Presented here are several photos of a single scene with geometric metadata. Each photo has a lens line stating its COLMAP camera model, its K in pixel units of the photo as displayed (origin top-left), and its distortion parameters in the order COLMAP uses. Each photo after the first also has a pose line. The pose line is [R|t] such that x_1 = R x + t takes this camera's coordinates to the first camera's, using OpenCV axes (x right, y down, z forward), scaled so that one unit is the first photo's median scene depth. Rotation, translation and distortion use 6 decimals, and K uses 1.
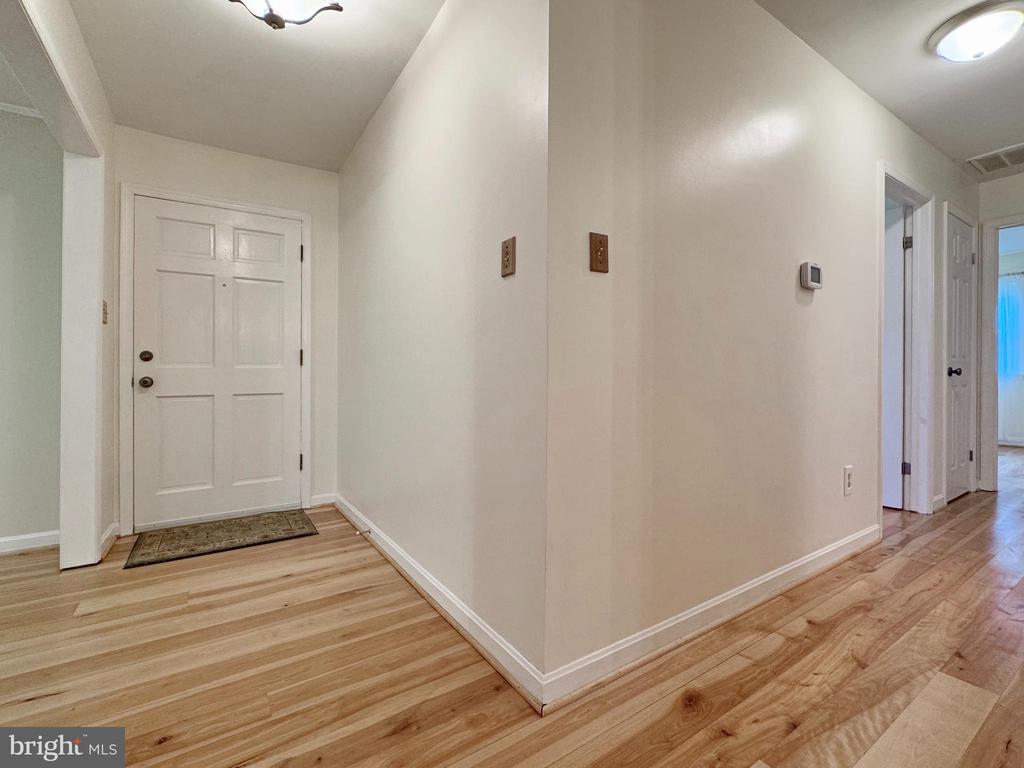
lens RADIAL K [[453.8, 0, 508.4], [0, 453.8, 379.8], [0, 0, 1]] dist [-0.002113, -0.000779]
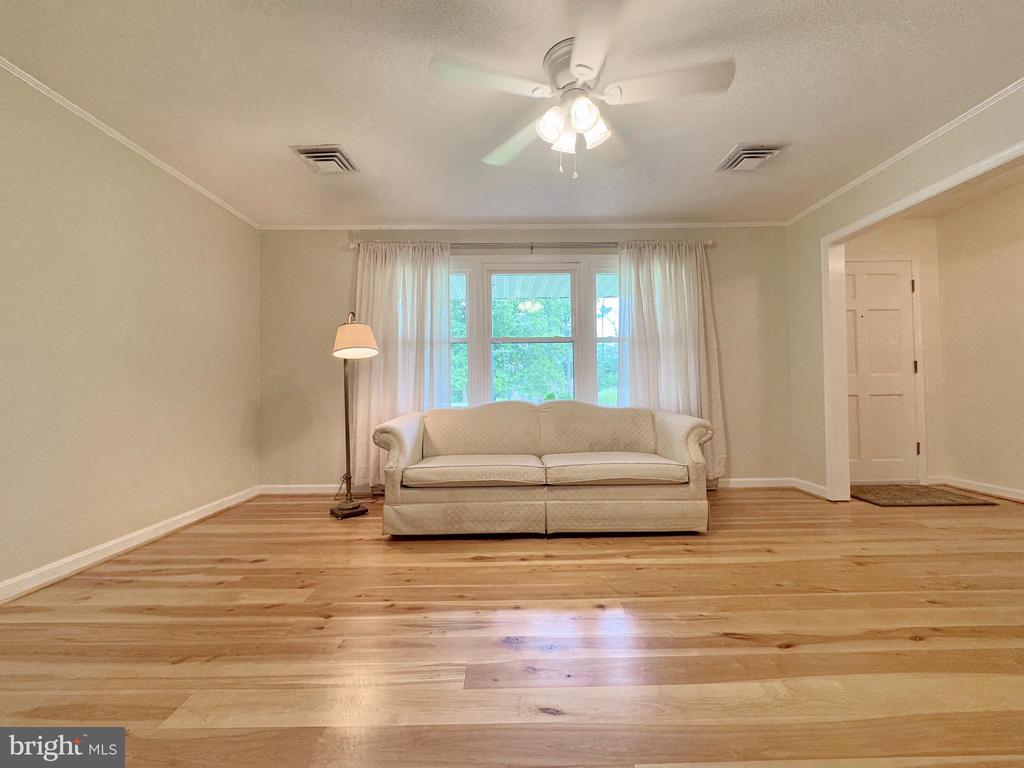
lens RADIAL K [[404.9, 0, 511.6], [0, 404.9, 382.9], [0, 0, 1]] dist [-0.010711, 0.000191]
pose [[0.833871, -0.004933, -0.551938, -0.333711], [0.001145, 0.999973, -0.007206, 0.001167], [0.551958, 0.005377, 0.833854, -0.244451]]
